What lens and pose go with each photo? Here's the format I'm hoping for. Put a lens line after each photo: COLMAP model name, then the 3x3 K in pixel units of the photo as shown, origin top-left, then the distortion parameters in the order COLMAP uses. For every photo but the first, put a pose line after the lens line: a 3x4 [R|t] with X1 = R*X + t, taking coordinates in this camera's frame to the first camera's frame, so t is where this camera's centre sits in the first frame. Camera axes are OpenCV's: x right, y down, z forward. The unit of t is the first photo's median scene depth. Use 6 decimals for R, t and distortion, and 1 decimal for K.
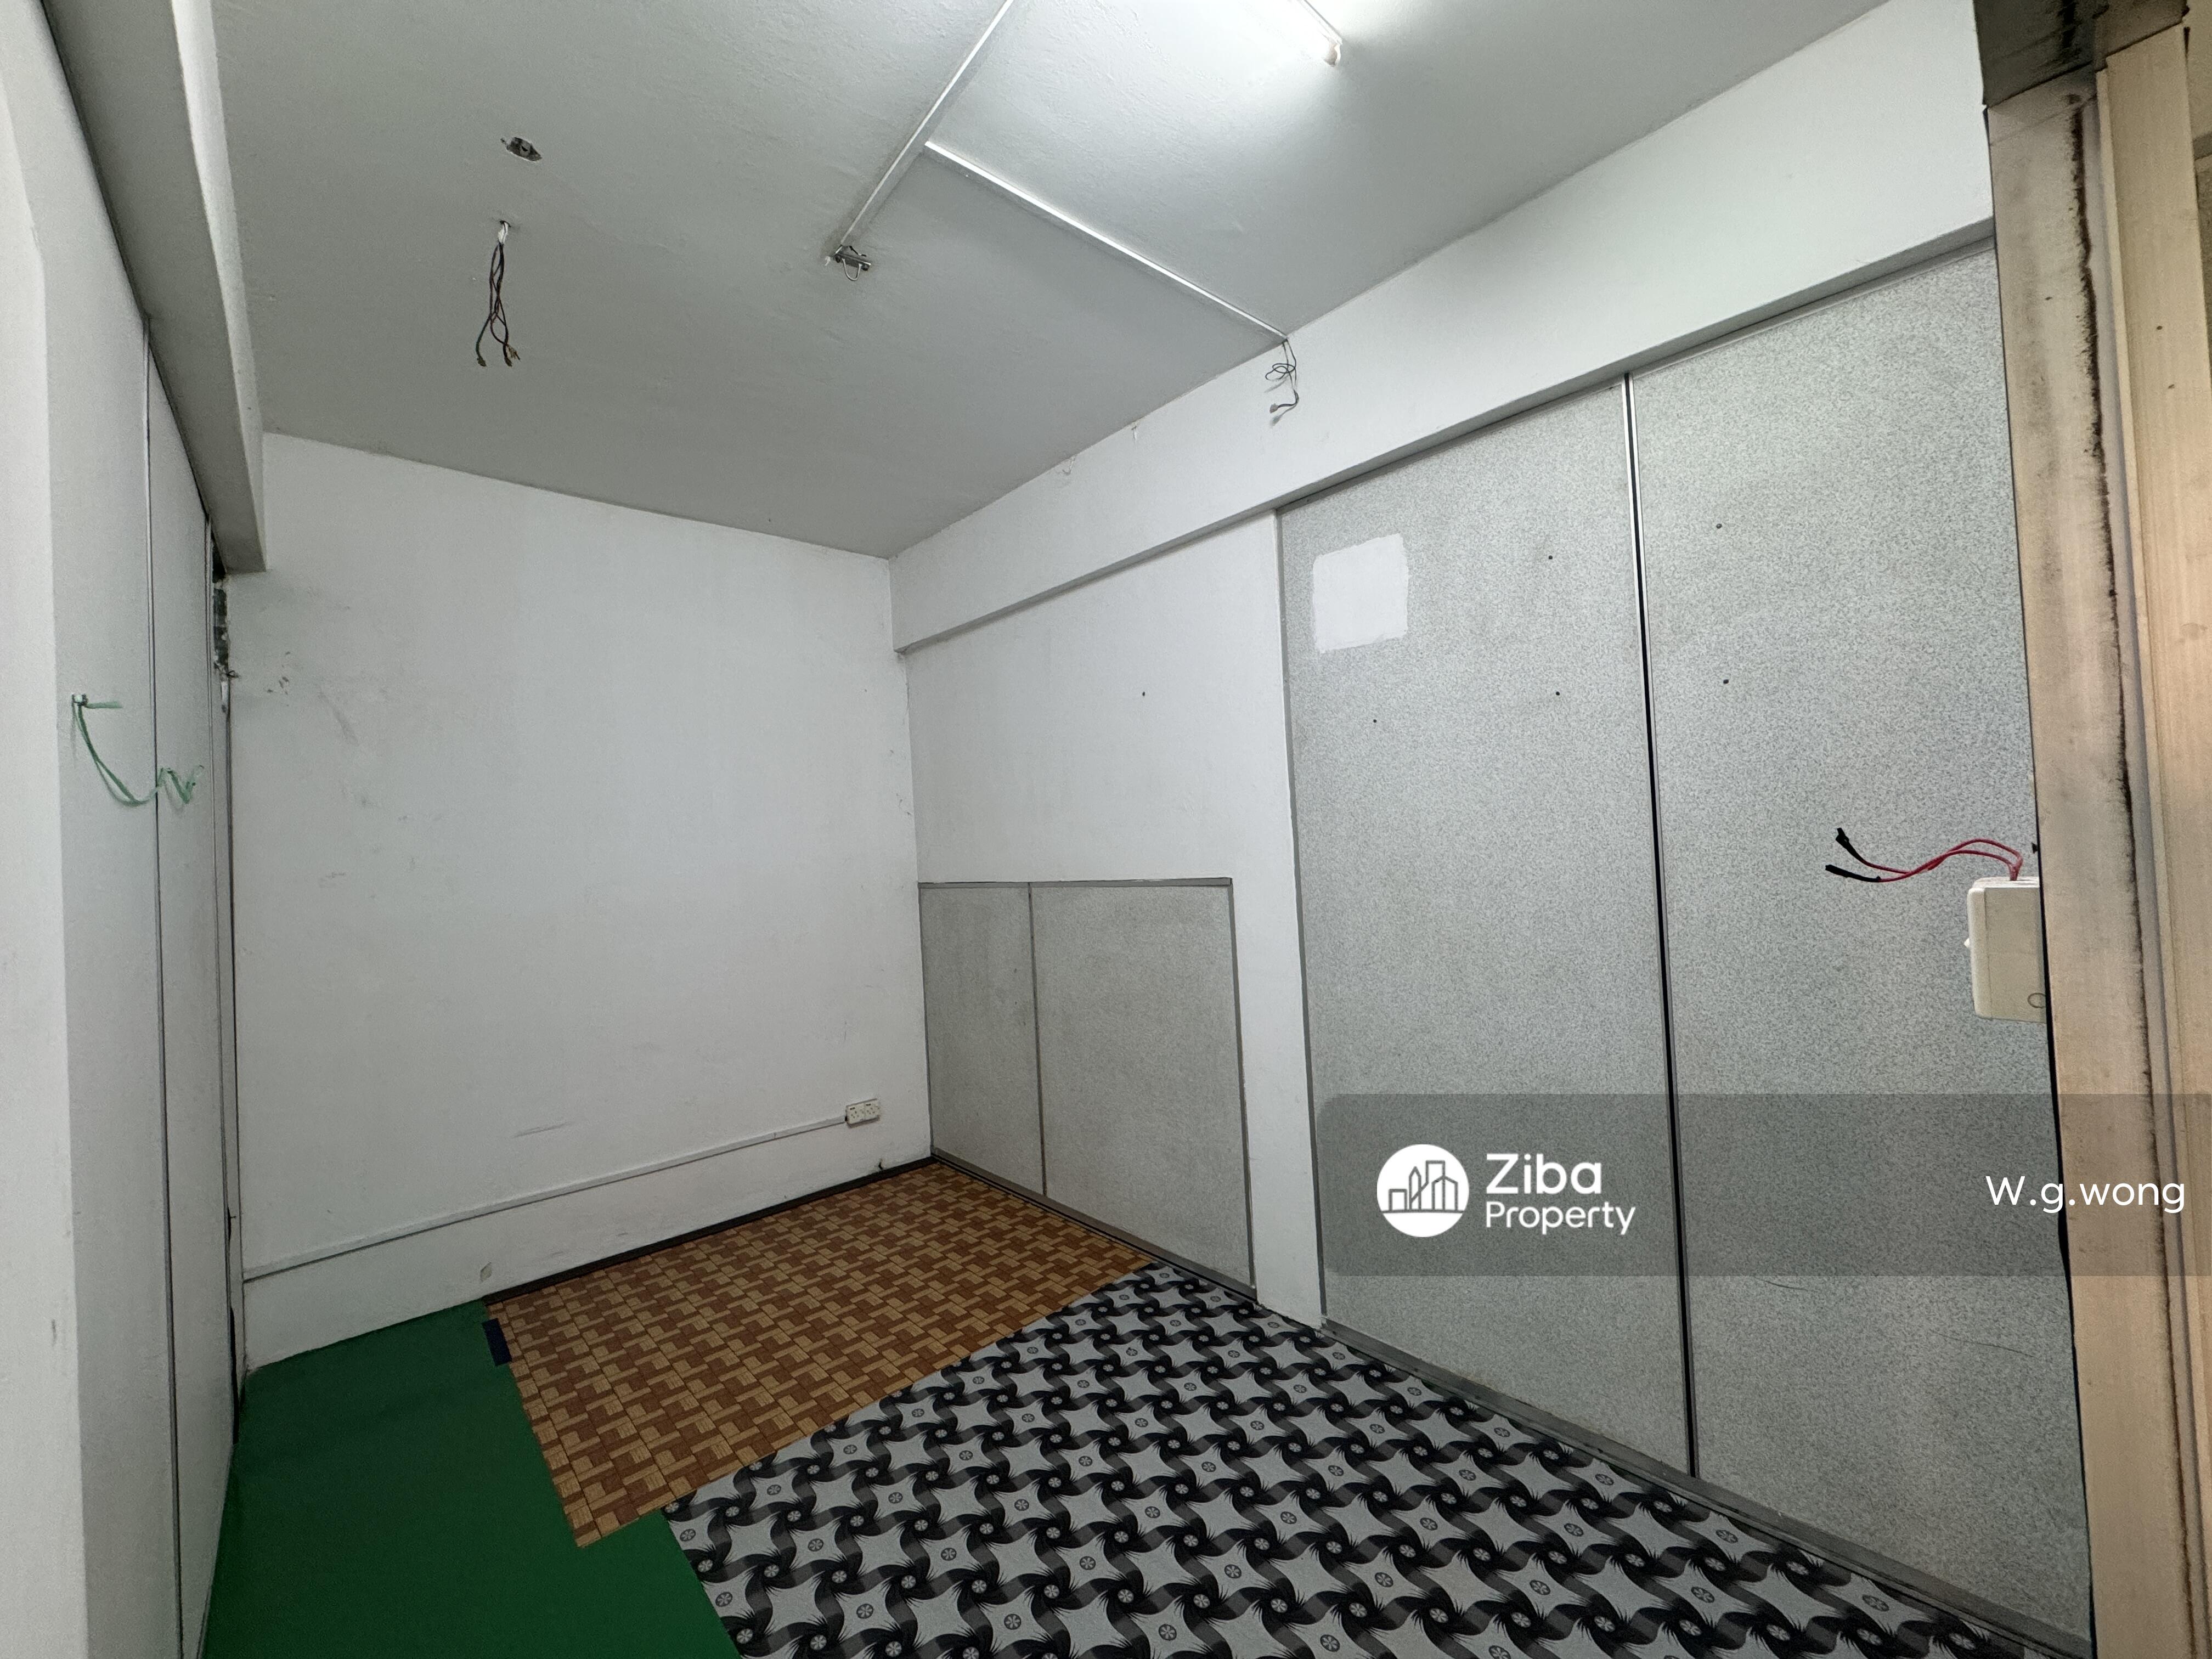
lens RADIAL K [[875.7, 0, 1106.0], [0, 875.7, 829.5], [0, 0, 1]] dist [-0.000770, -0.000238]
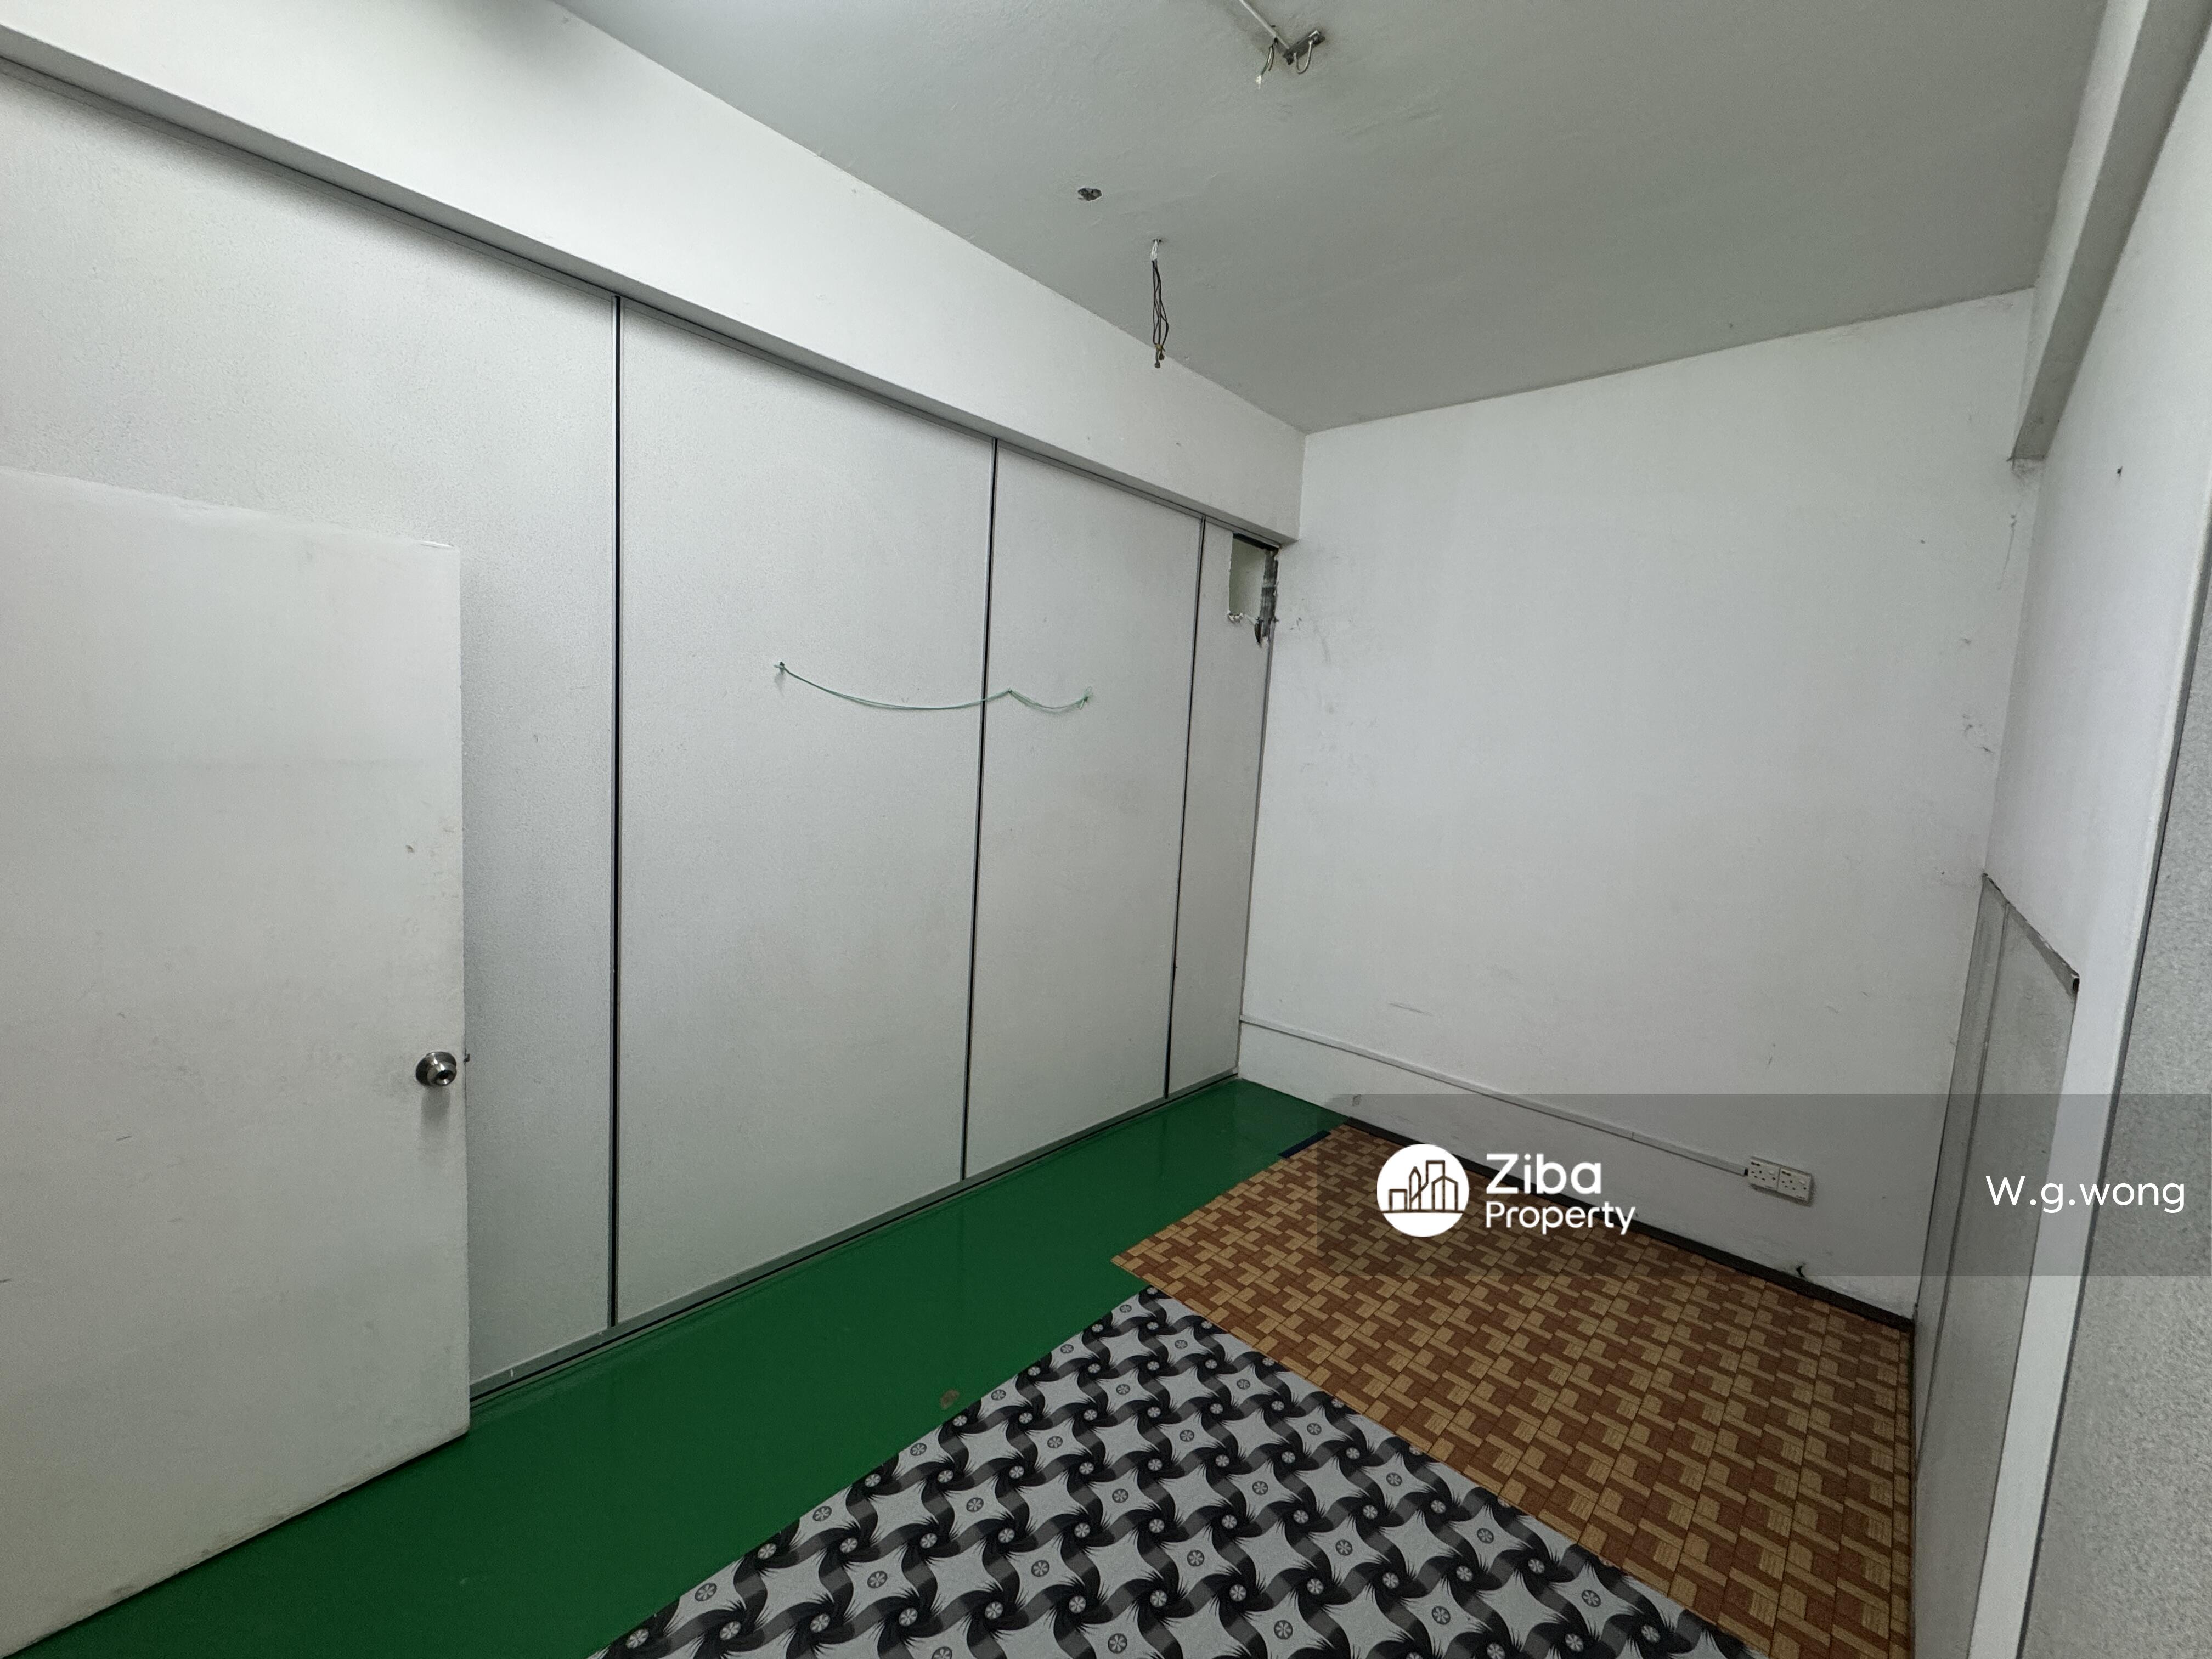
lens RADIAL K [[875.7, 0, 1106.0], [0, 875.7, 829.5], [0, 0, 1]] dist [-0.000770, -0.000238]
pose [[0.086947, 0.153793, -0.984270, 0.488683], [-0.048000, 0.987511, 0.150059, -0.040384], [0.995056, 0.034198, 0.093243, 0.633326]]
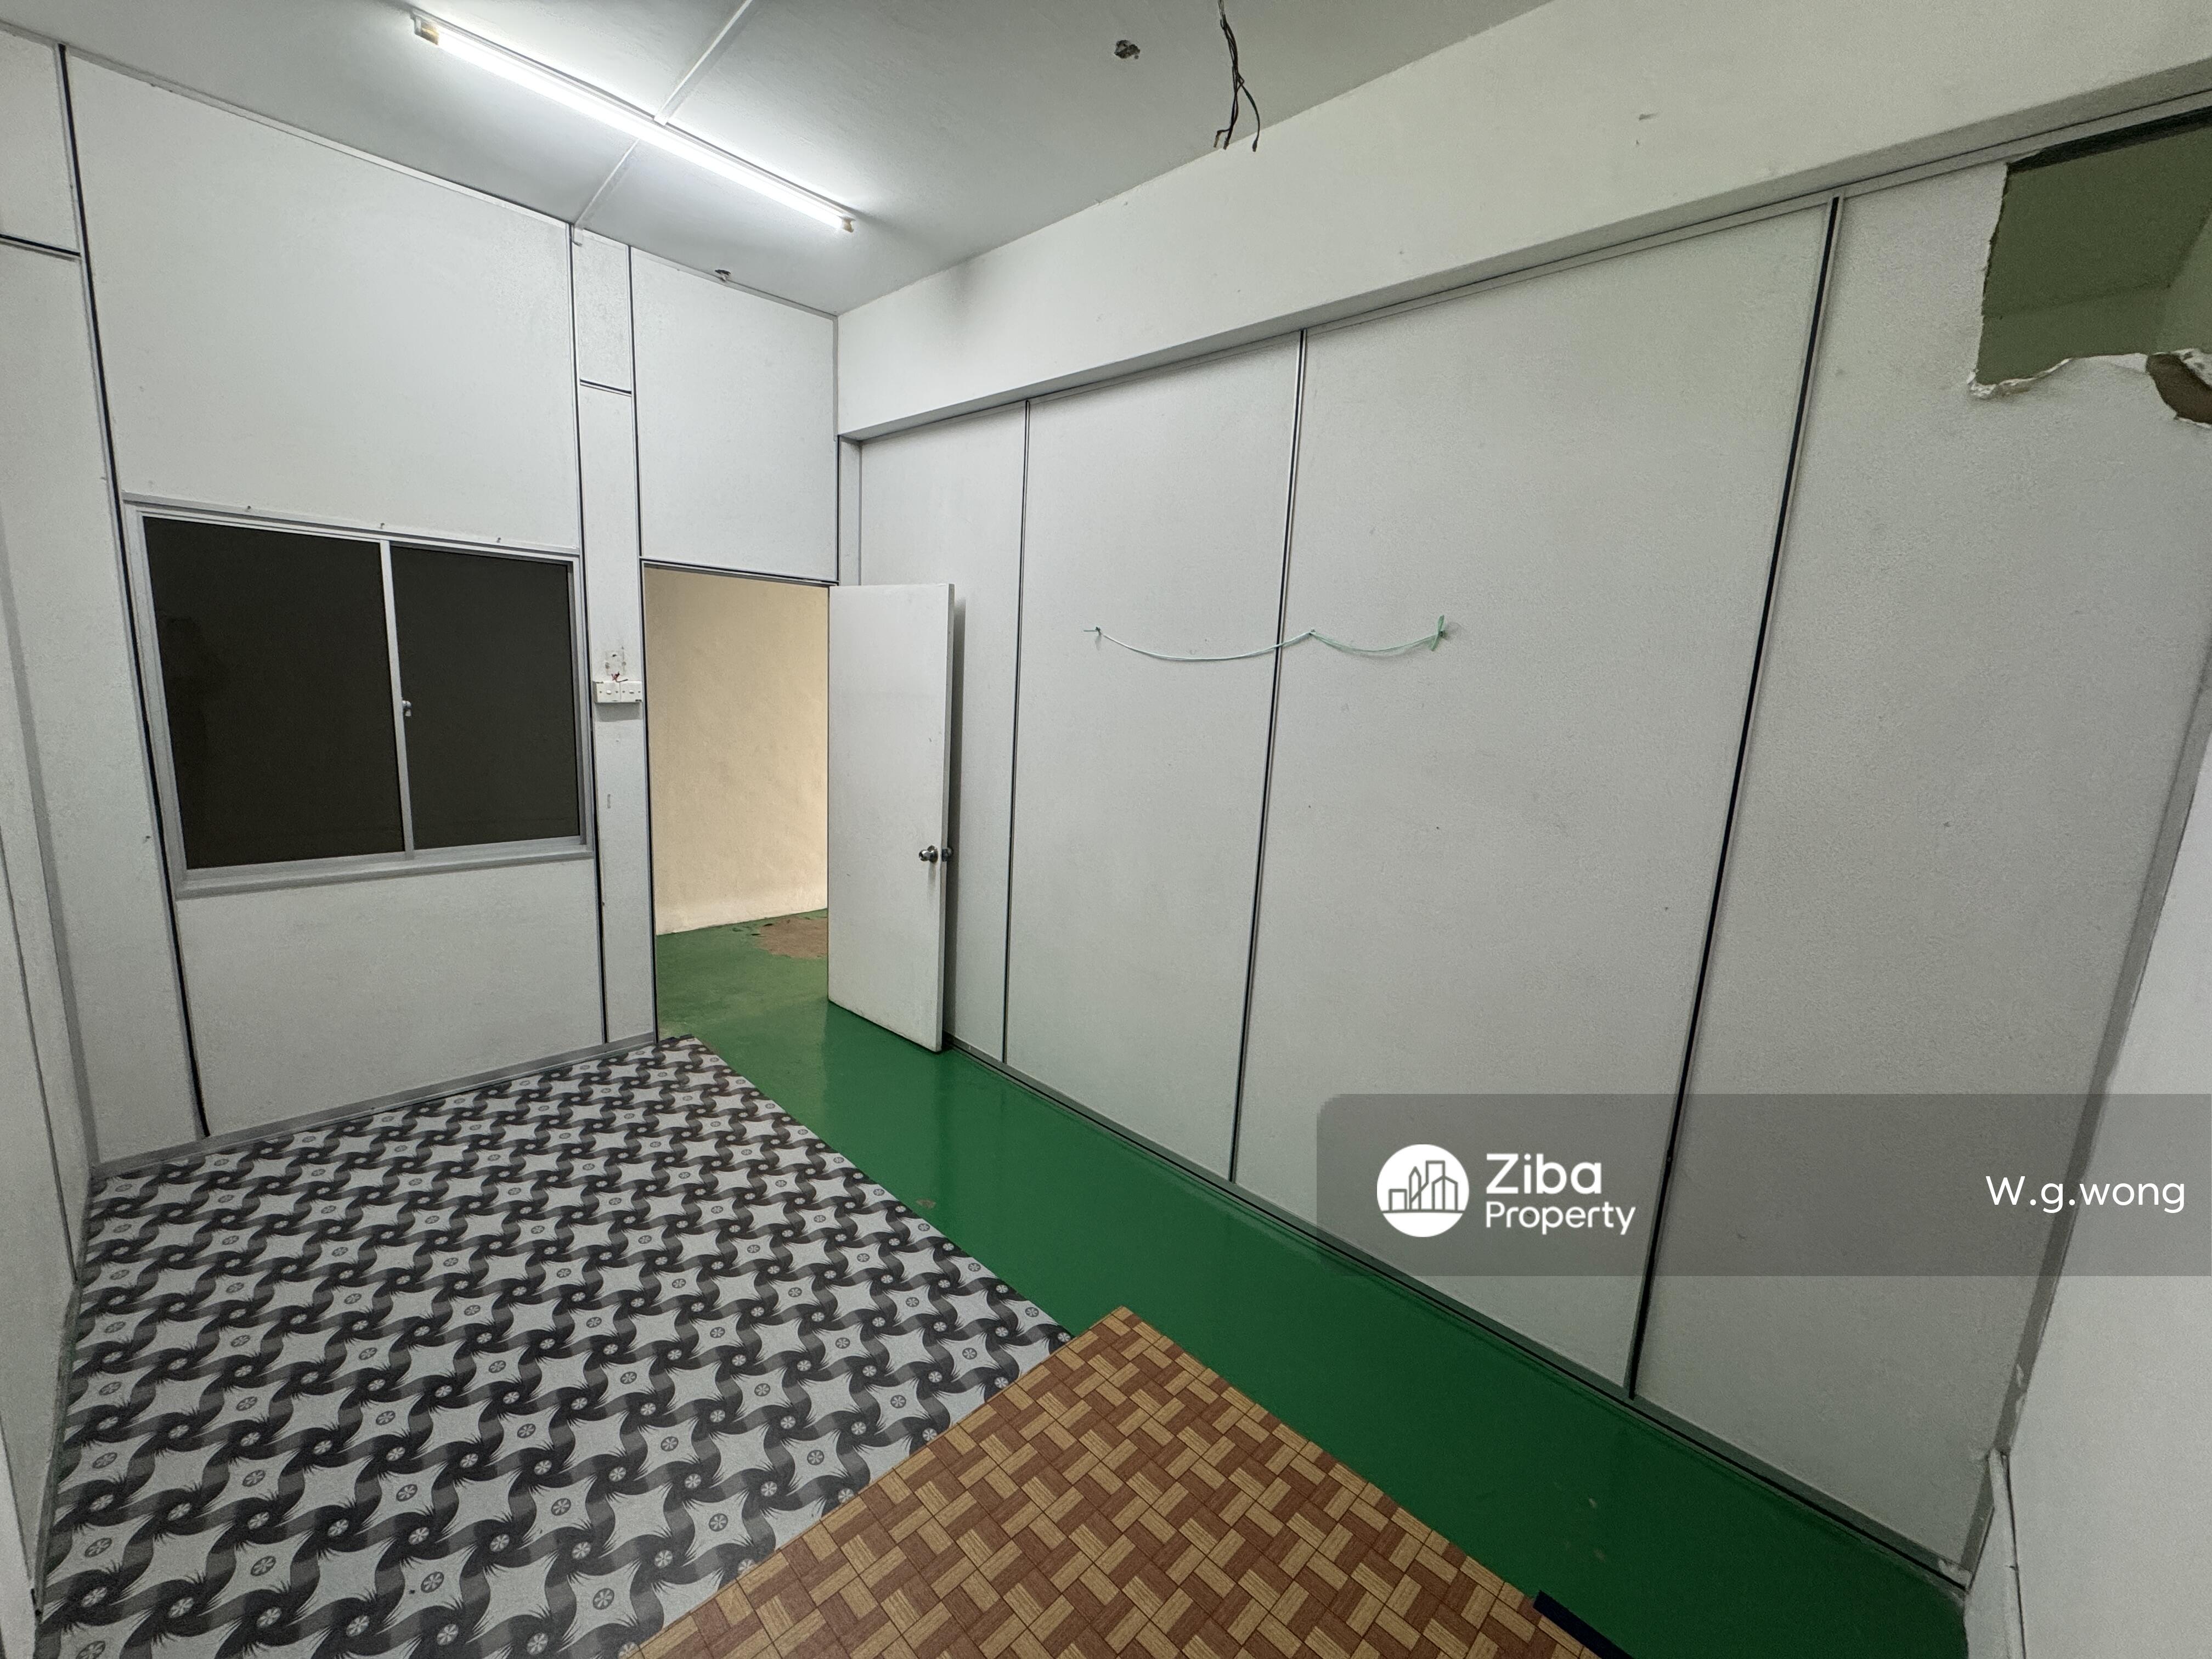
lens RADIAL K [[876.0, 0, 1105.0], [0, 876.0, 827.1], [0, 0, 1]] dist [-0.003125, -0.000377]
pose [[-0.997399, 0.006392, -0.071800, -0.376220], [-0.005612, 0.986152, 0.165752, 0.008302], [0.071865, 0.165723, -0.983550, 1.523298]]
